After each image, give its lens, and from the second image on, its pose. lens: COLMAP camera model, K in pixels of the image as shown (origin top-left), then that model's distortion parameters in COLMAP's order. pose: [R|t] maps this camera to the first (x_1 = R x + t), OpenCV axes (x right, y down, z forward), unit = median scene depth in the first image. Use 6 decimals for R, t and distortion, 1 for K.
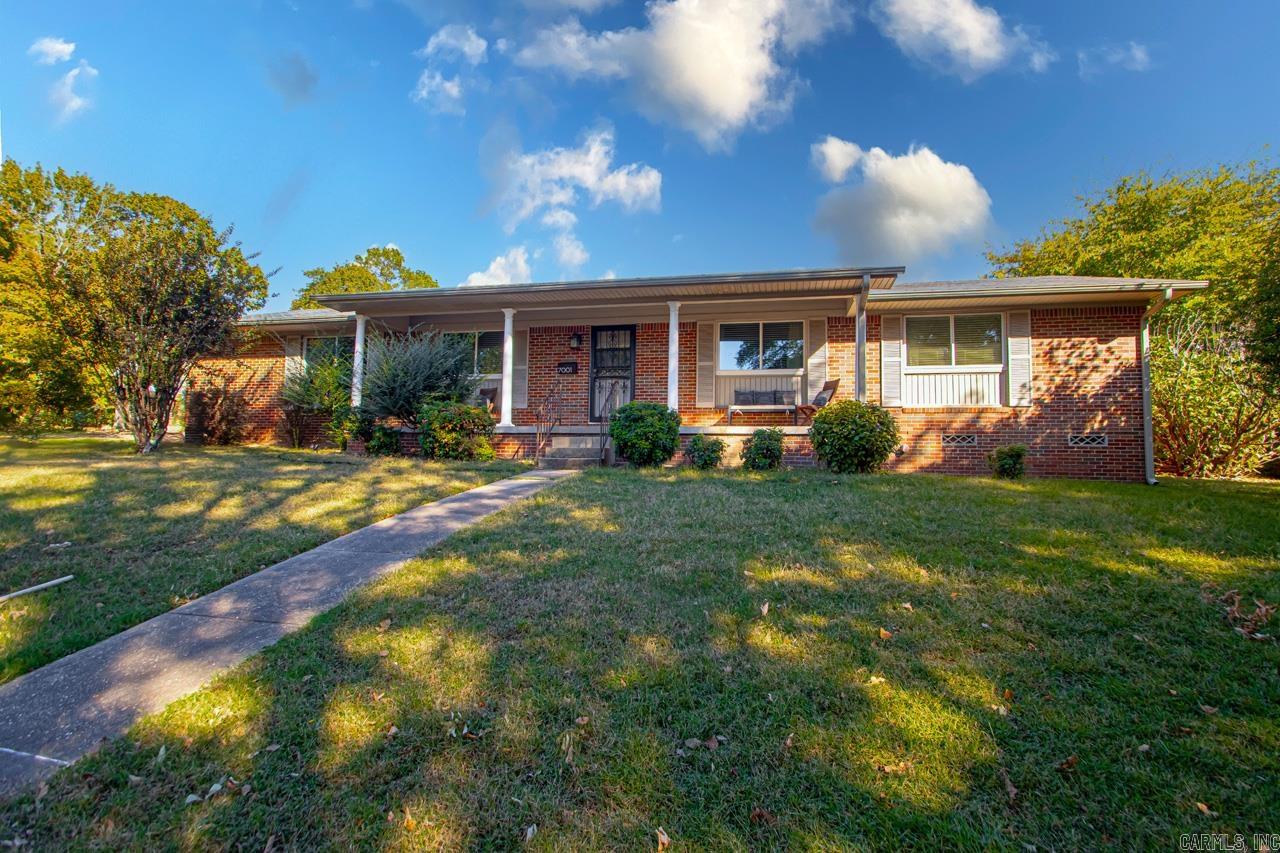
lens RADIAL K [[594.3, 0, 640.1], [0, 594.3, 424.6], [0, 0, 1]] dist [0.012726, -0.015821]
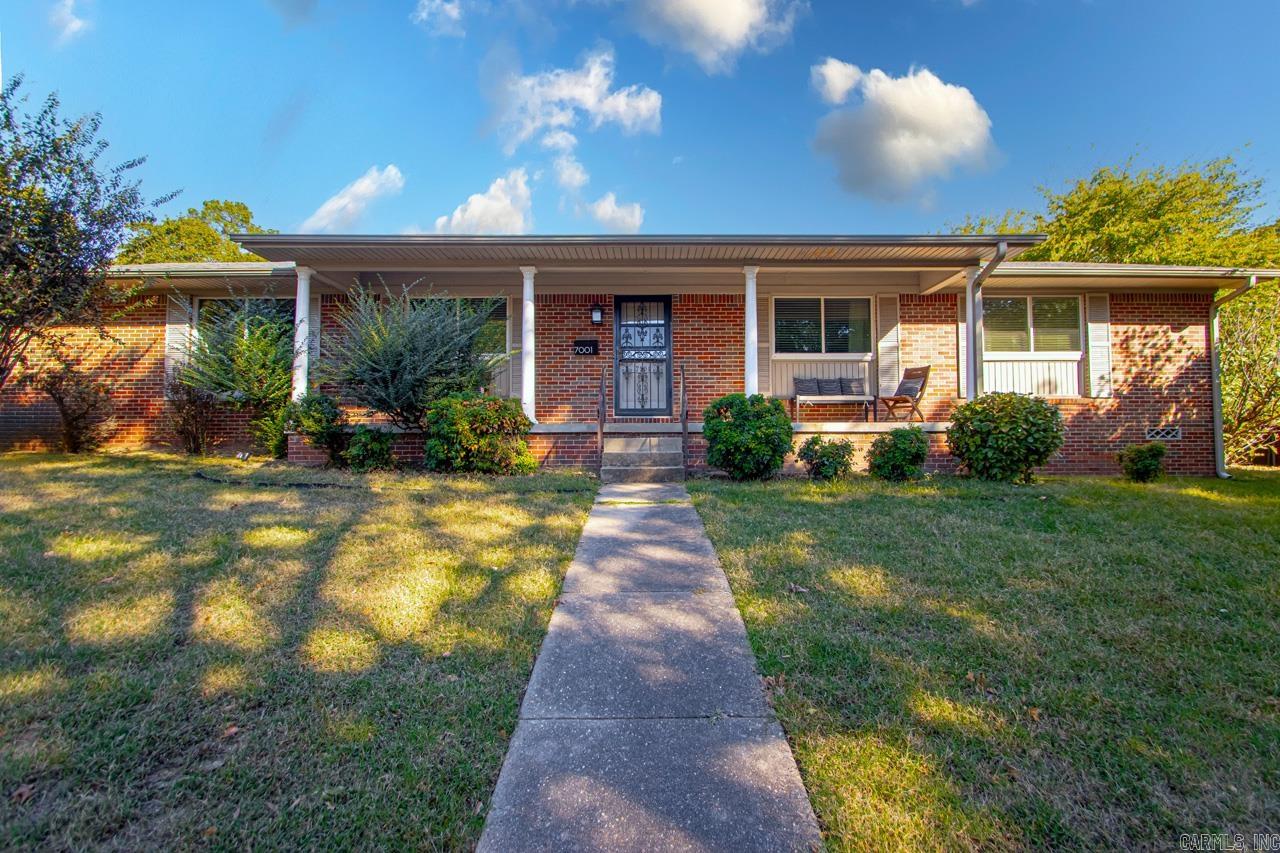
lens RADIAL K [[594.3, 0, 640.9], [0, 594.3, 432.0], [0, 0, 1]] dist [0.012726, -0.015821]
pose [[0.976969, -0.012283, 0.213027, -0.255347], [0.003243, 0.999081, 0.042732, -0.018742], [-0.213356, -0.041057, 0.976111, 0.236918]]
